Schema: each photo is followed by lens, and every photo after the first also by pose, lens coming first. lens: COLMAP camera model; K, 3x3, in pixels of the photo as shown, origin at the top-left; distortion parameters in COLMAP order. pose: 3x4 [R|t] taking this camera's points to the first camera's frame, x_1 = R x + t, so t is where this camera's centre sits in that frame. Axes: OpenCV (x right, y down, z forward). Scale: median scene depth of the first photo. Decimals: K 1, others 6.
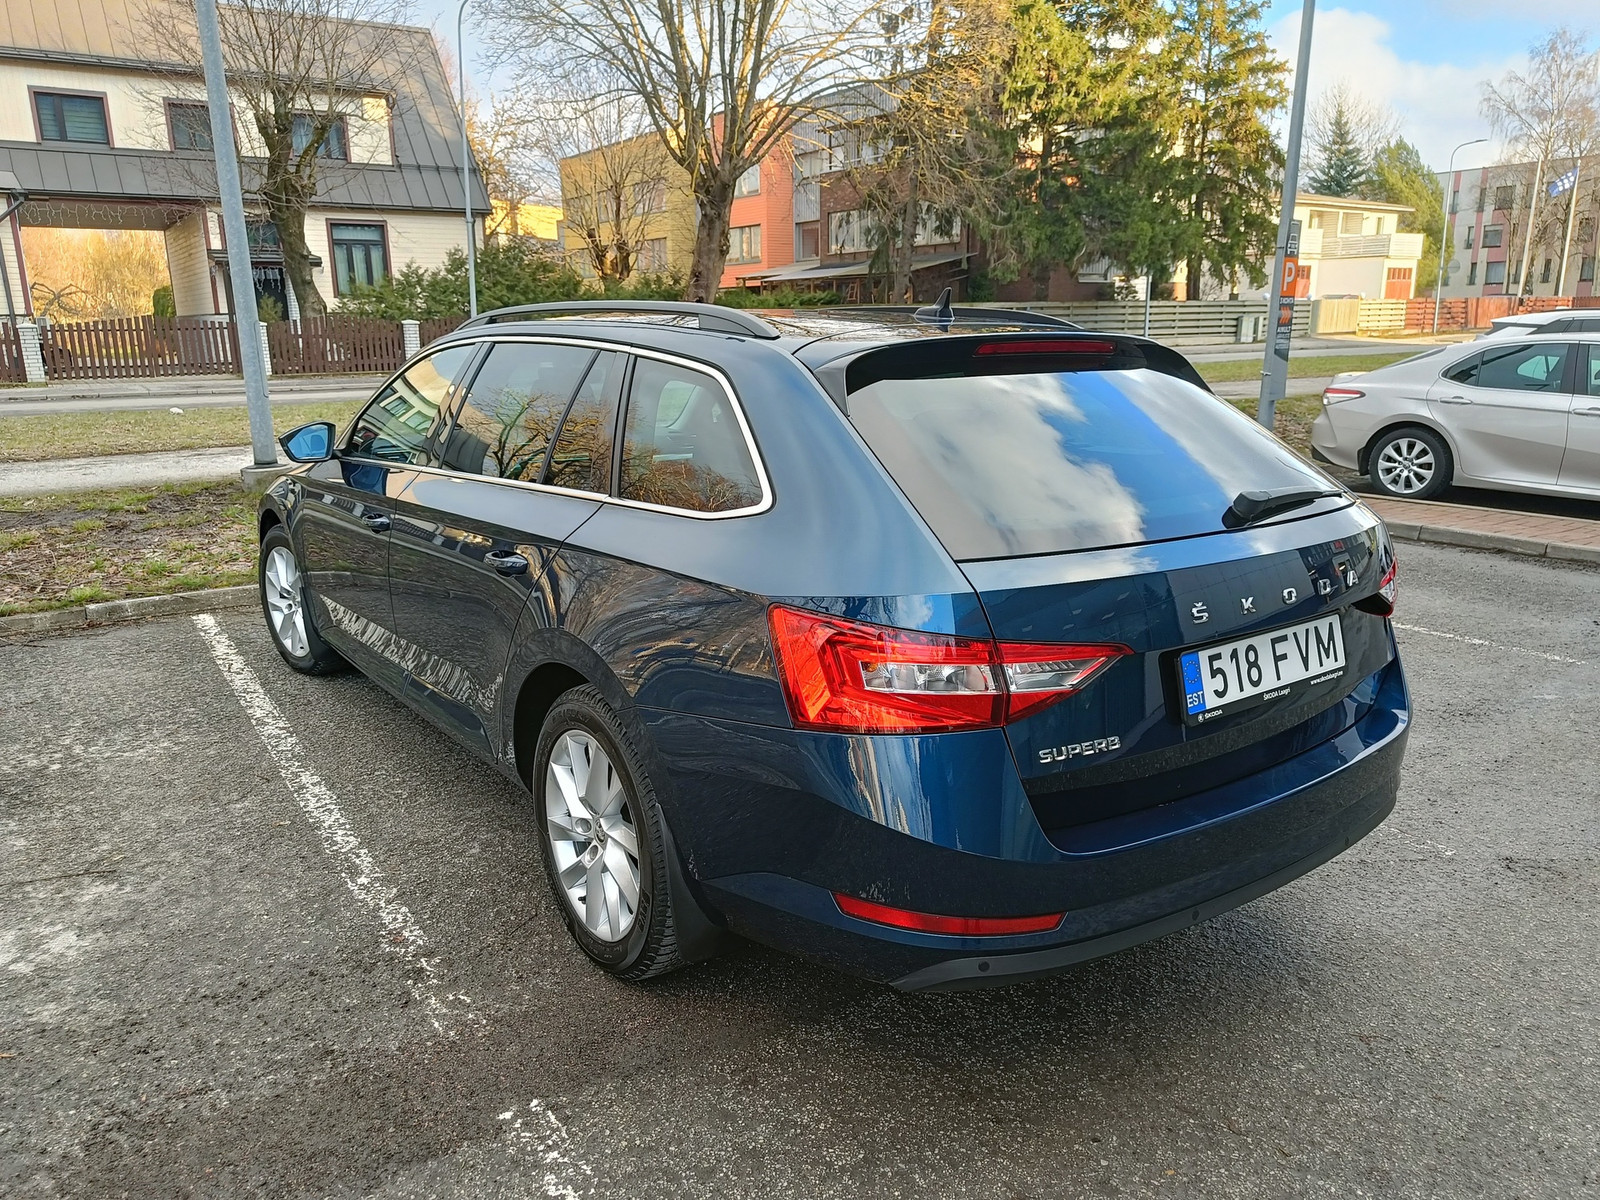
lens RADIAL K [[1116.9, 0, 800.0], [0, 1116.9, 600.0], [0, 0, 1]] dist [0.008023, -0.000232]
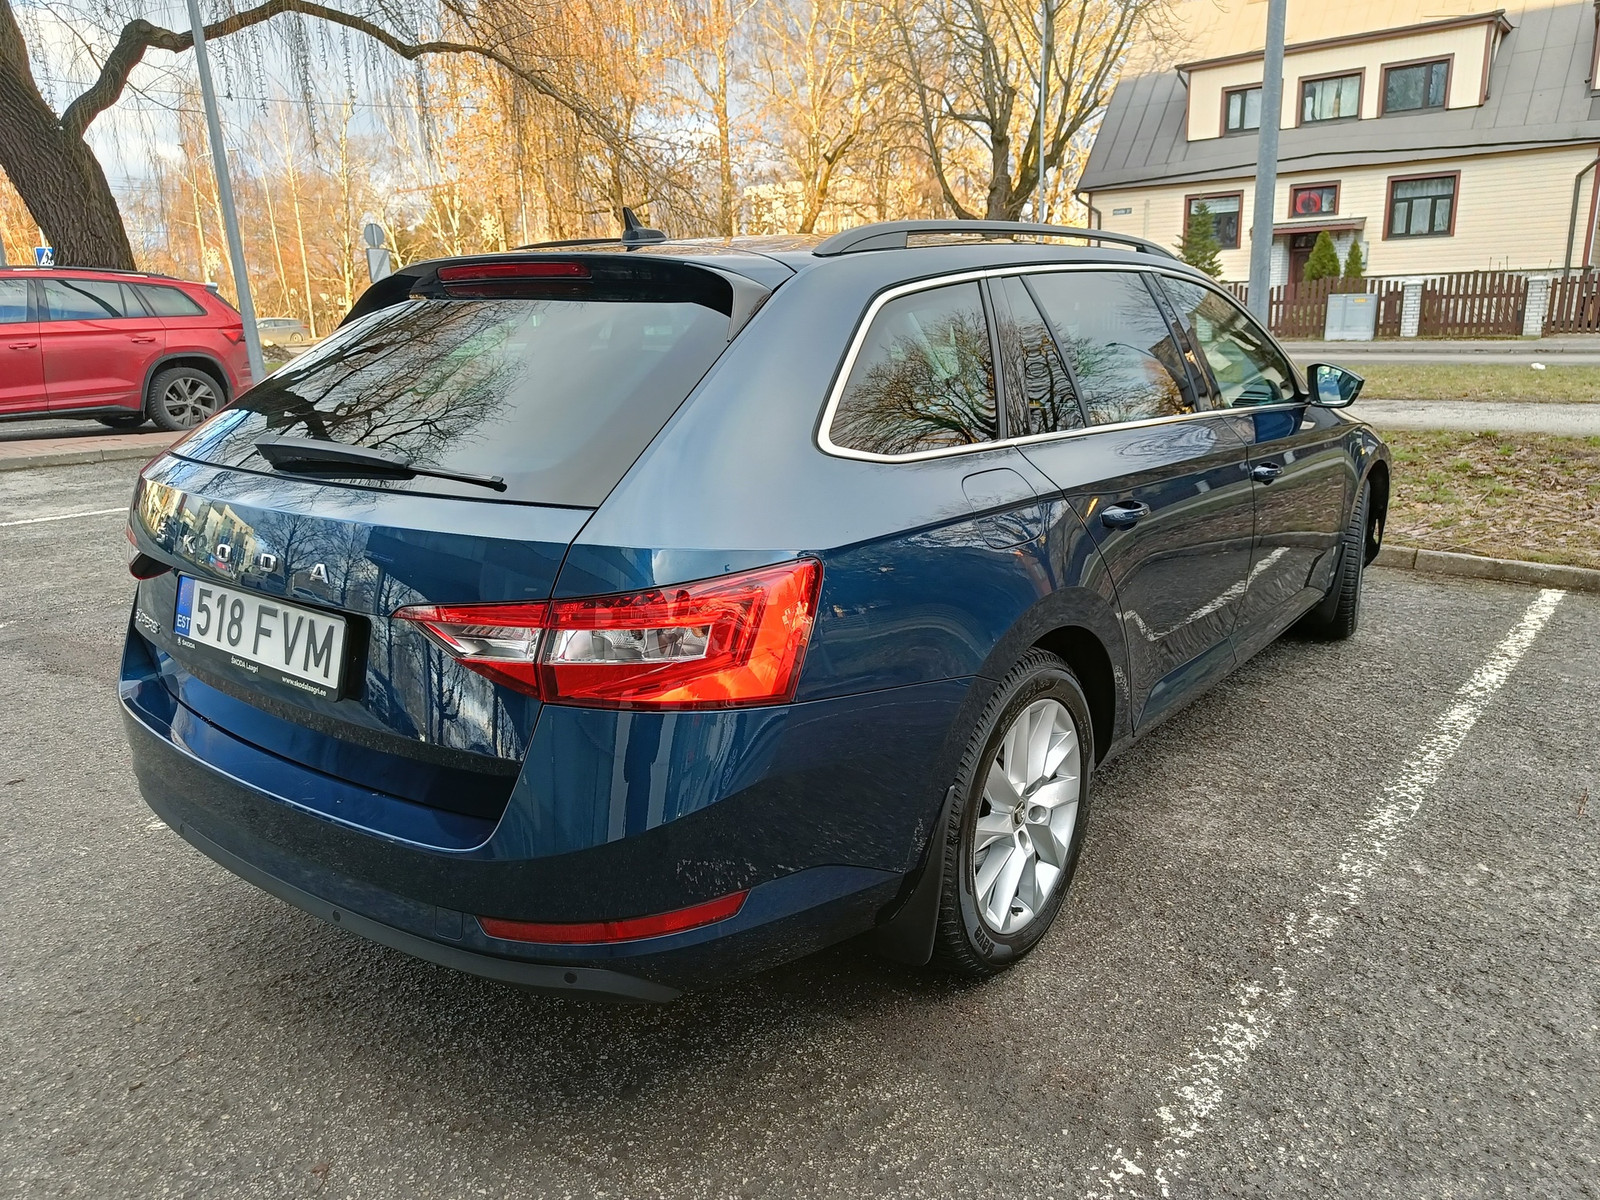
lens RADIAL K [[1110.7, 0, 800.0], [0, 1110.7, 600.0], [0, 0, 1]] dist [0.004996, -0.001214]
pose [[0.292183, 0.245170, -0.924403, 1.276846], [-0.208681, 0.959635, 0.188555, -0.209270], [0.933317, 0.137813, 0.331551, 1.051544]]
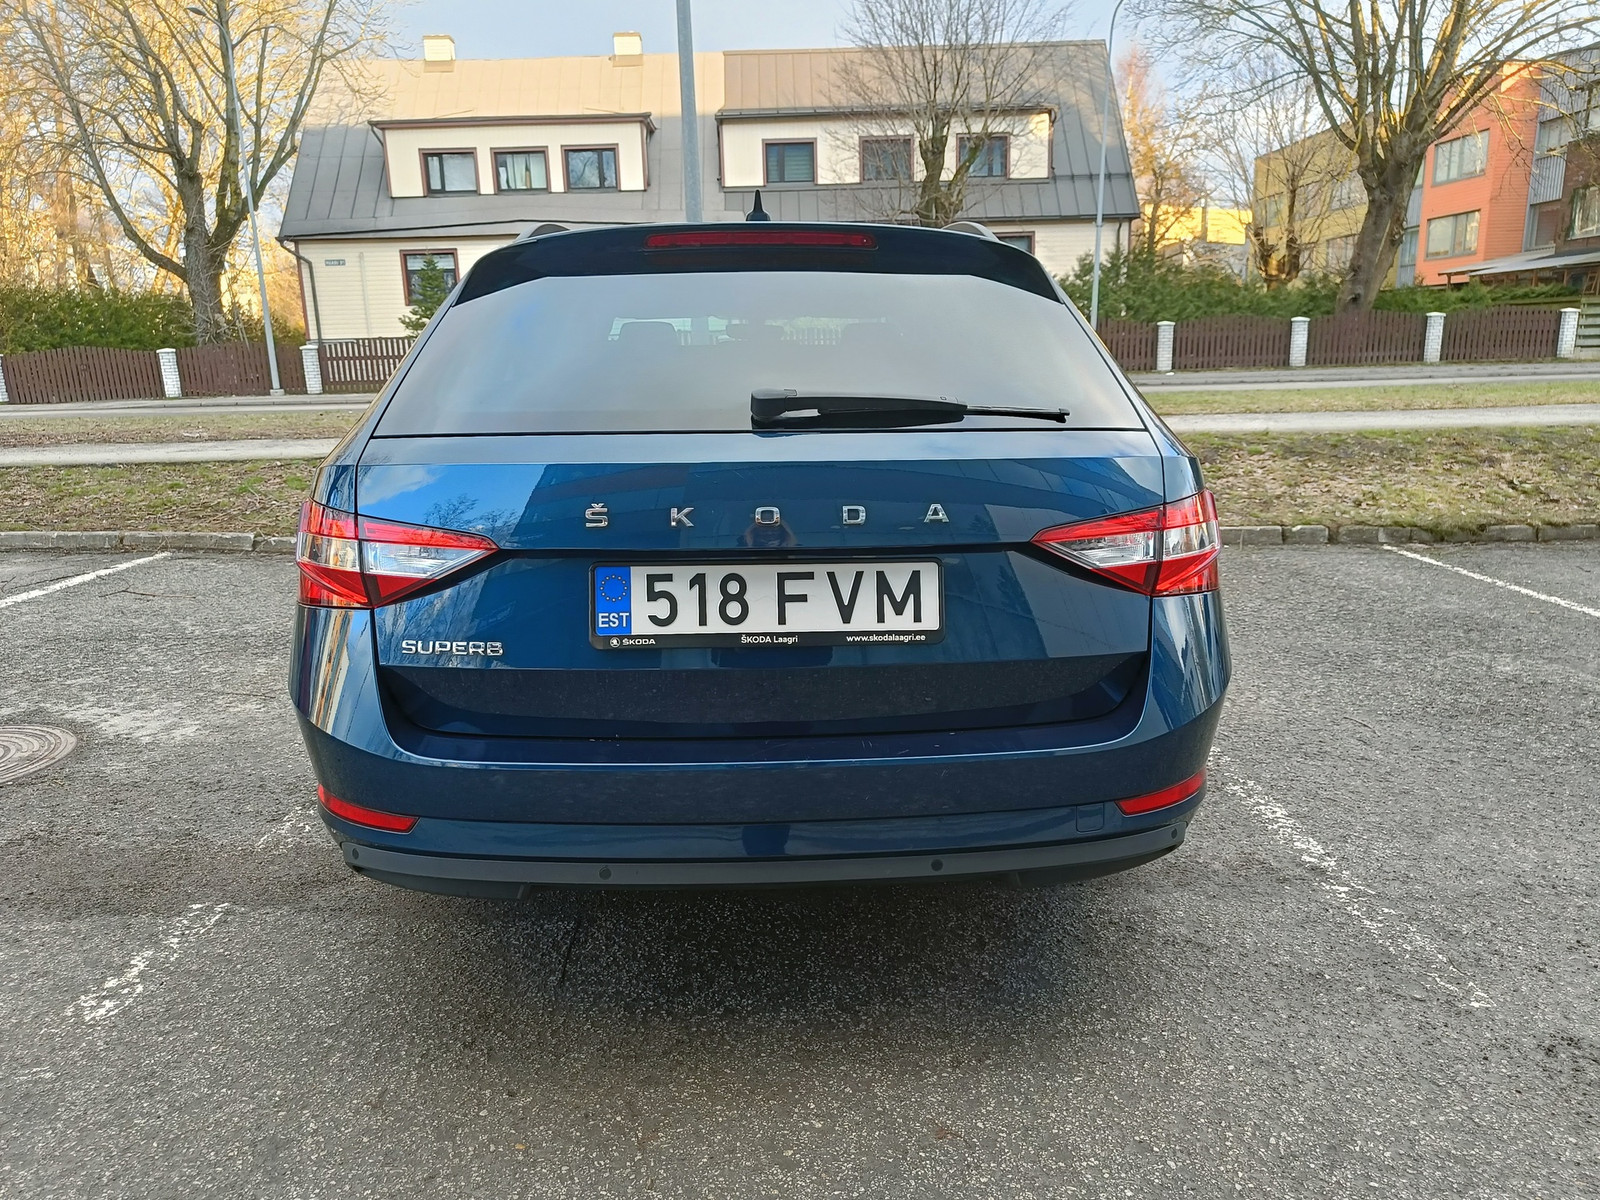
lens RADIAL K [[1116.9, 0, 800.0], [0, 1116.9, 600.0], [0, 0, 1]] dist [0.008023, -0.000232]
pose [[0.831587, 0.115713, -0.543207, 0.830835], [-0.121305, 0.992283, 0.025670, 0.030292], [0.541986, 0.044547, 0.839206, 0.319329]]
